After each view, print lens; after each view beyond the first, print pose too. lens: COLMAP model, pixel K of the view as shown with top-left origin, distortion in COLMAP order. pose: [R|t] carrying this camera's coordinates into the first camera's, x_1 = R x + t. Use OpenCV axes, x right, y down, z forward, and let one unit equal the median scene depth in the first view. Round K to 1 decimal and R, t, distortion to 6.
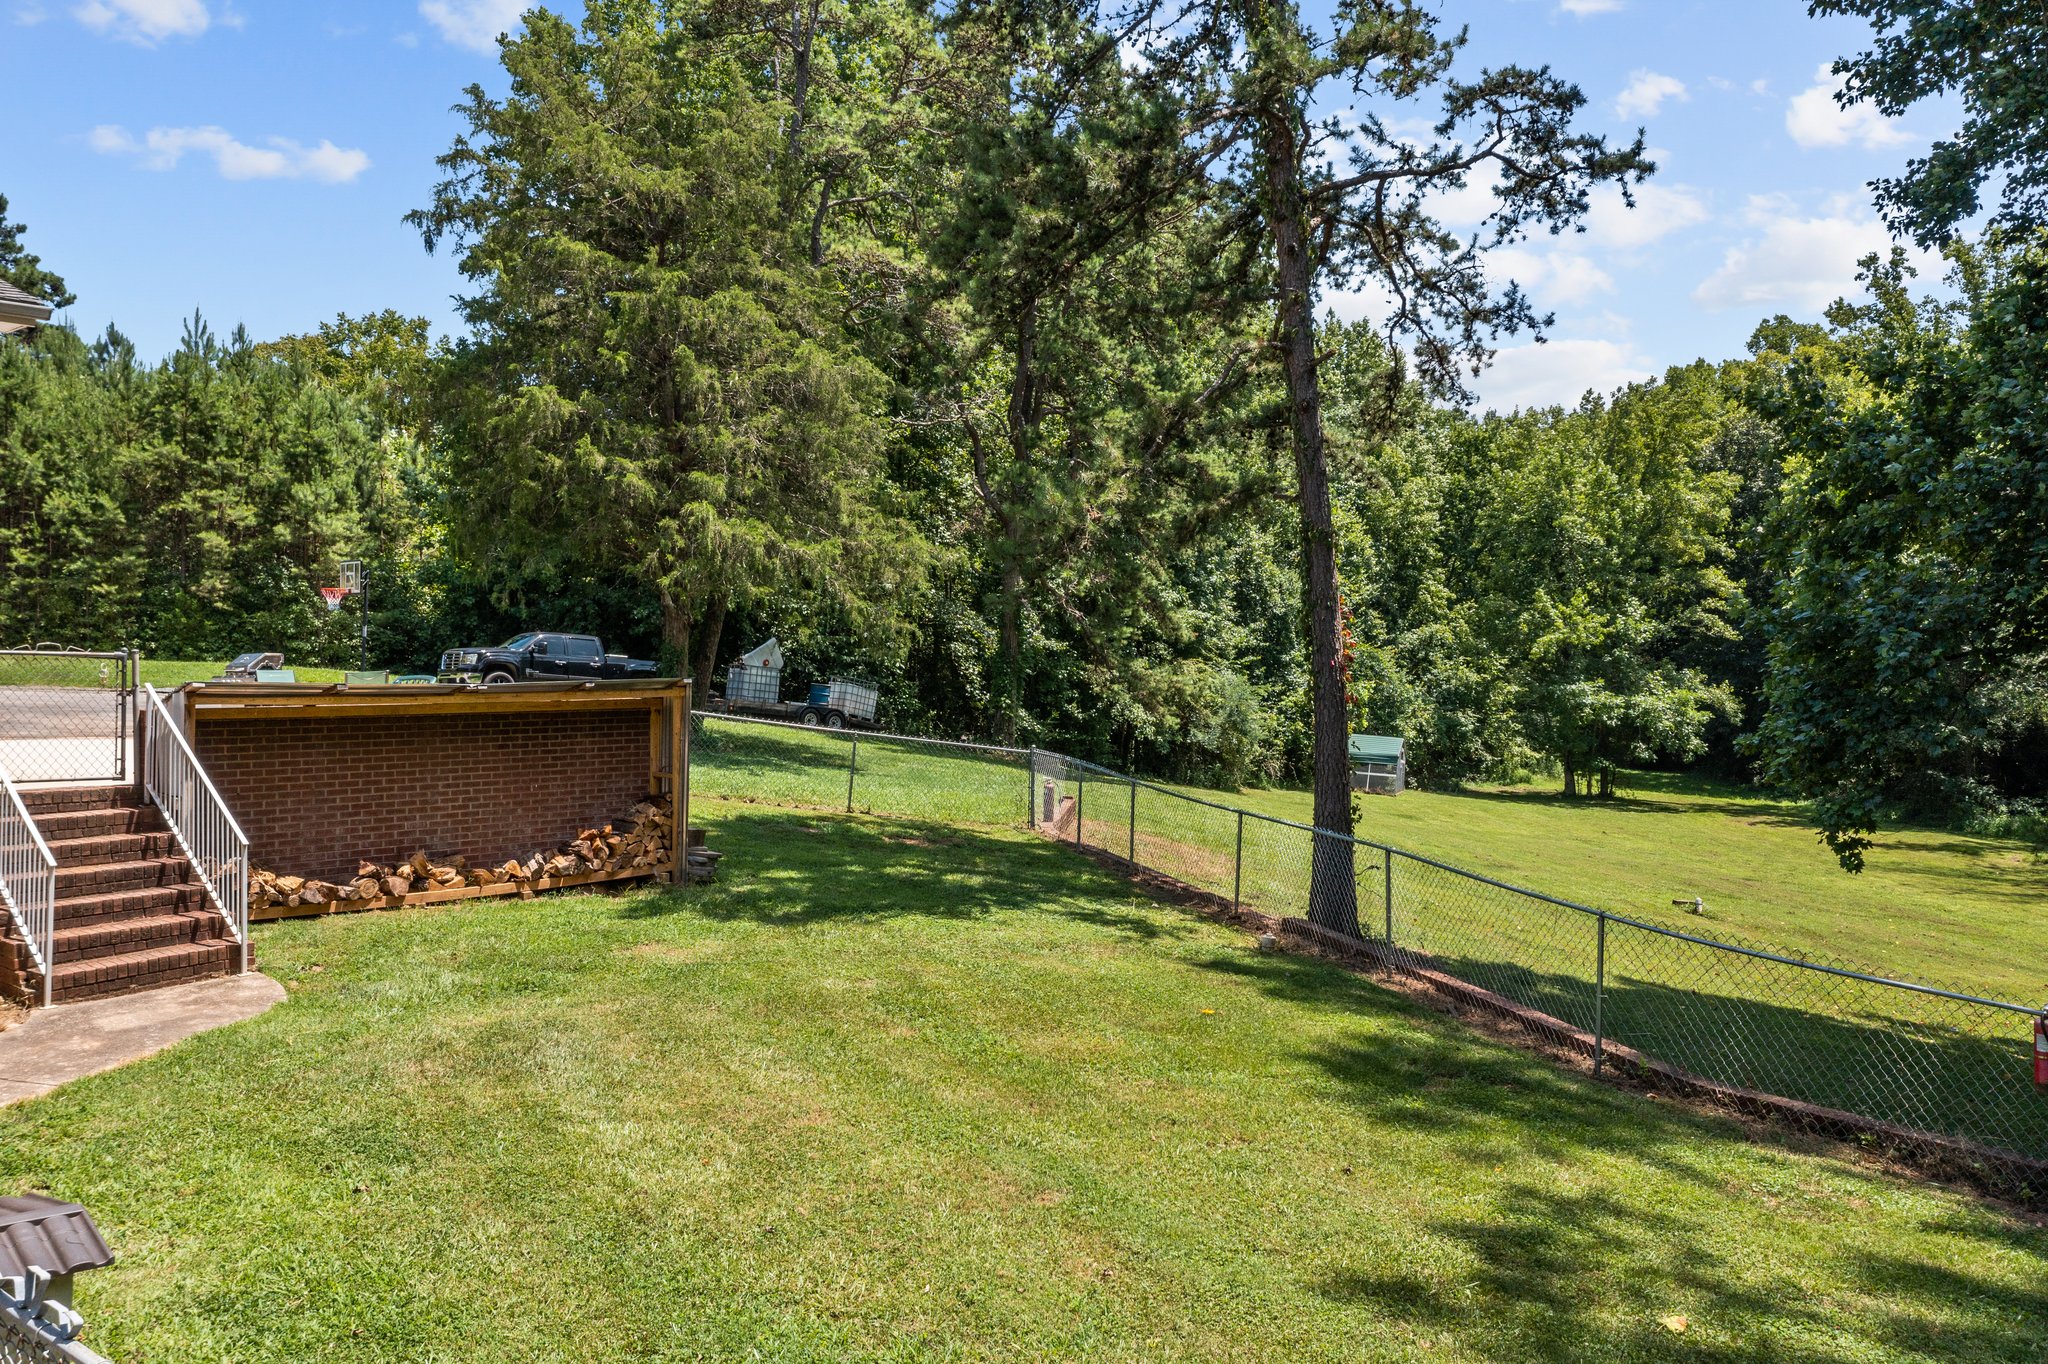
lens RADIAL K [[1637.9, 0, 1020.7], [0, 1637.9, 672.3], [0, 0, 1]] dist [-0.002606, 0.011116]
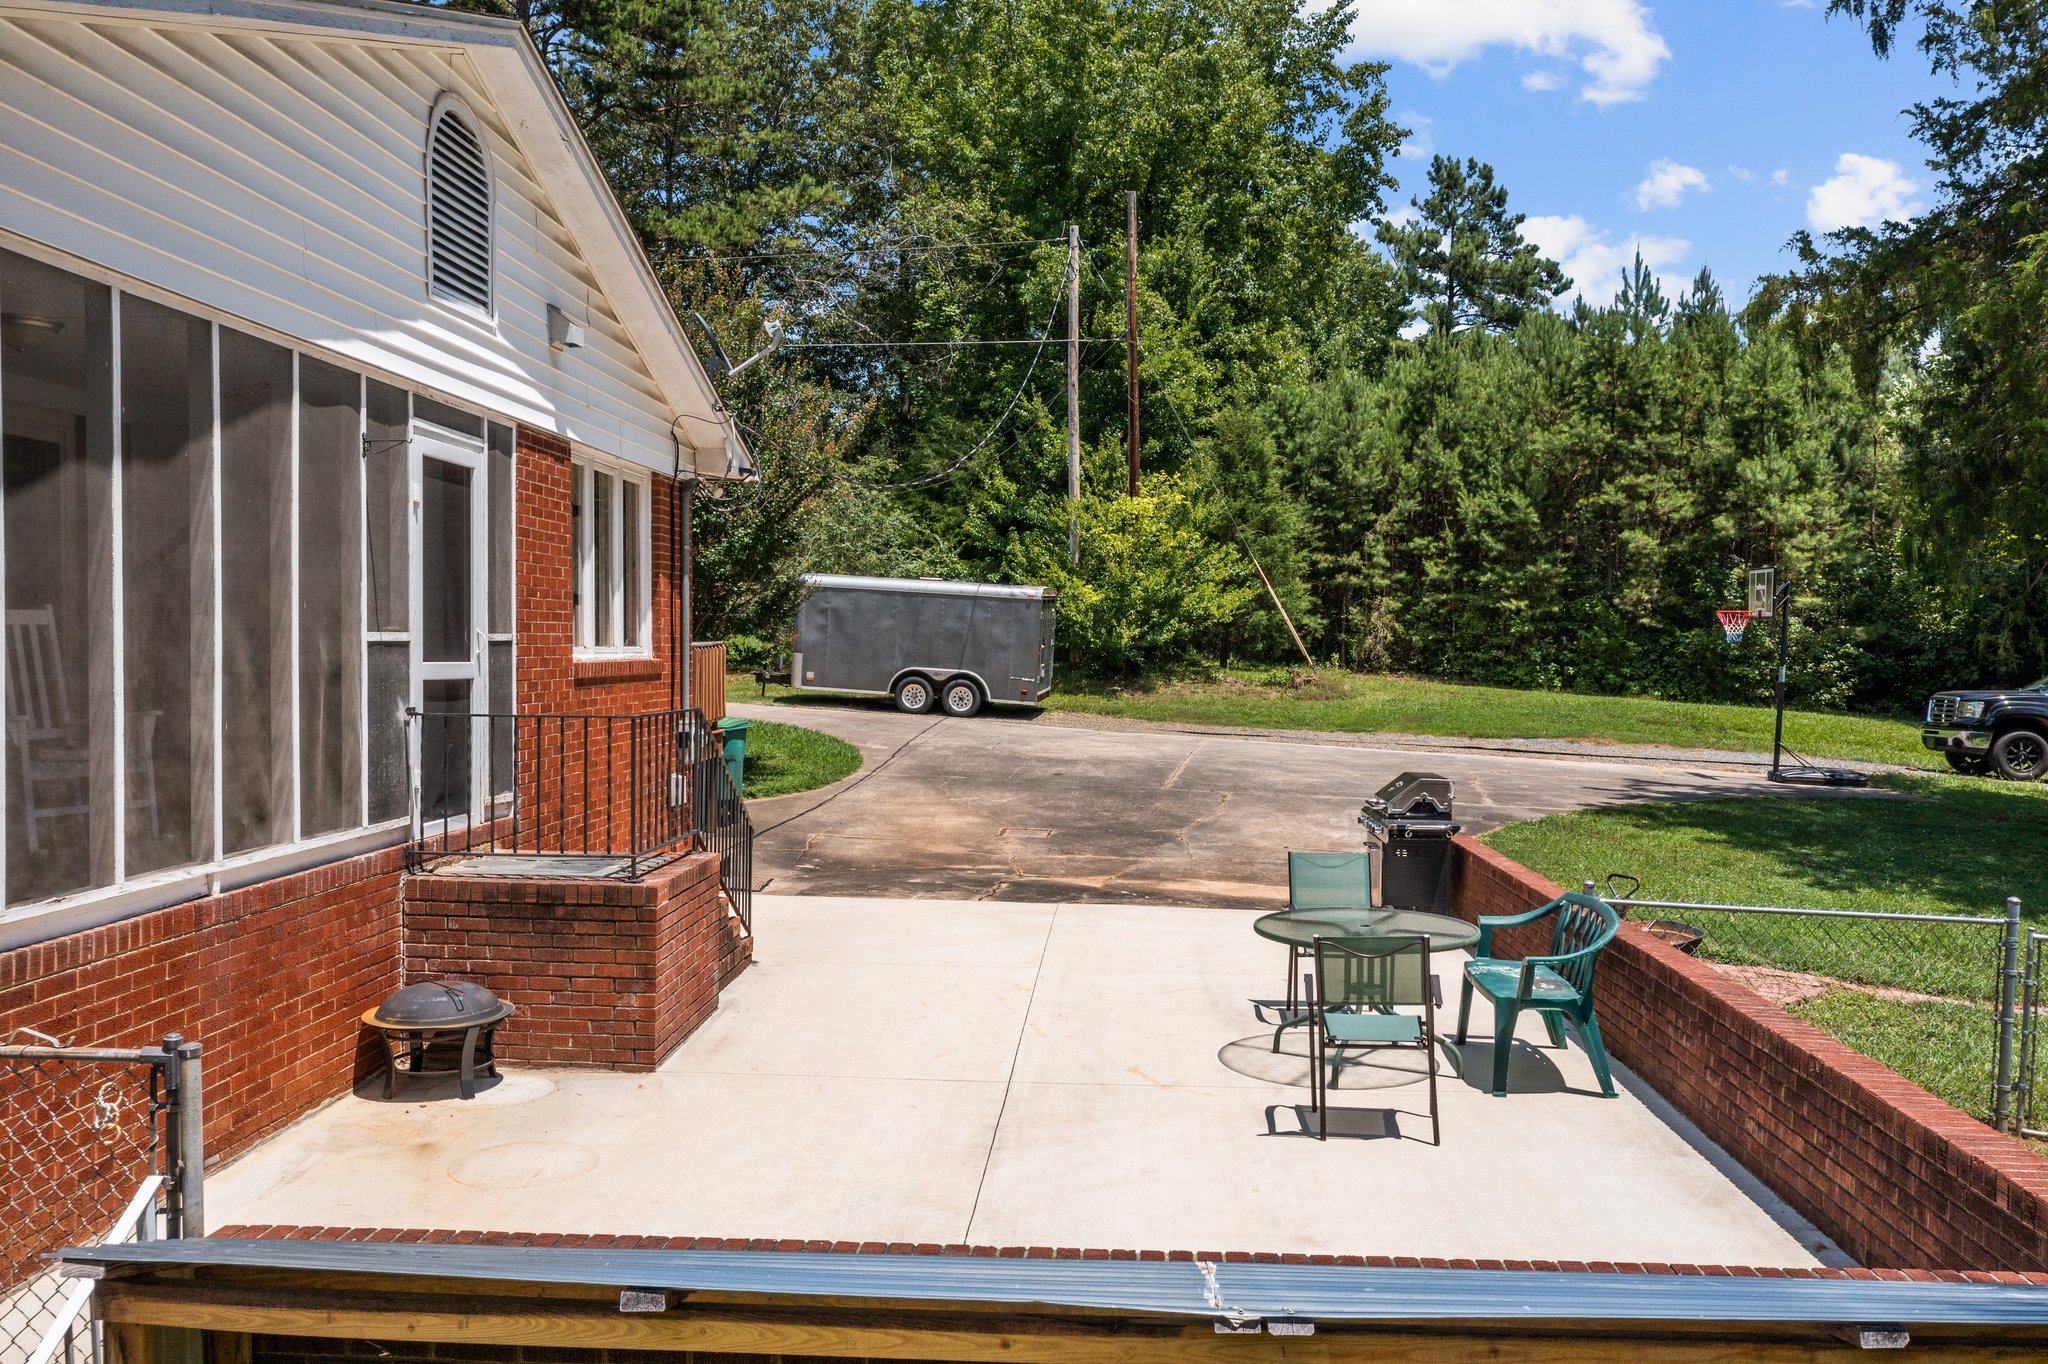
lens RADIAL K [[1637.9, 0, 1020.7], [0, 1637.9, 672.3], [0, 0, 1]] dist [-0.002606, 0.011116]
pose [[0.622466, 0.015421, -0.782495, -0.058066], [-0.006950, 0.999875, 0.014176, -0.025520], [0.782616, -0.003386, 0.622496, 0.272316]]
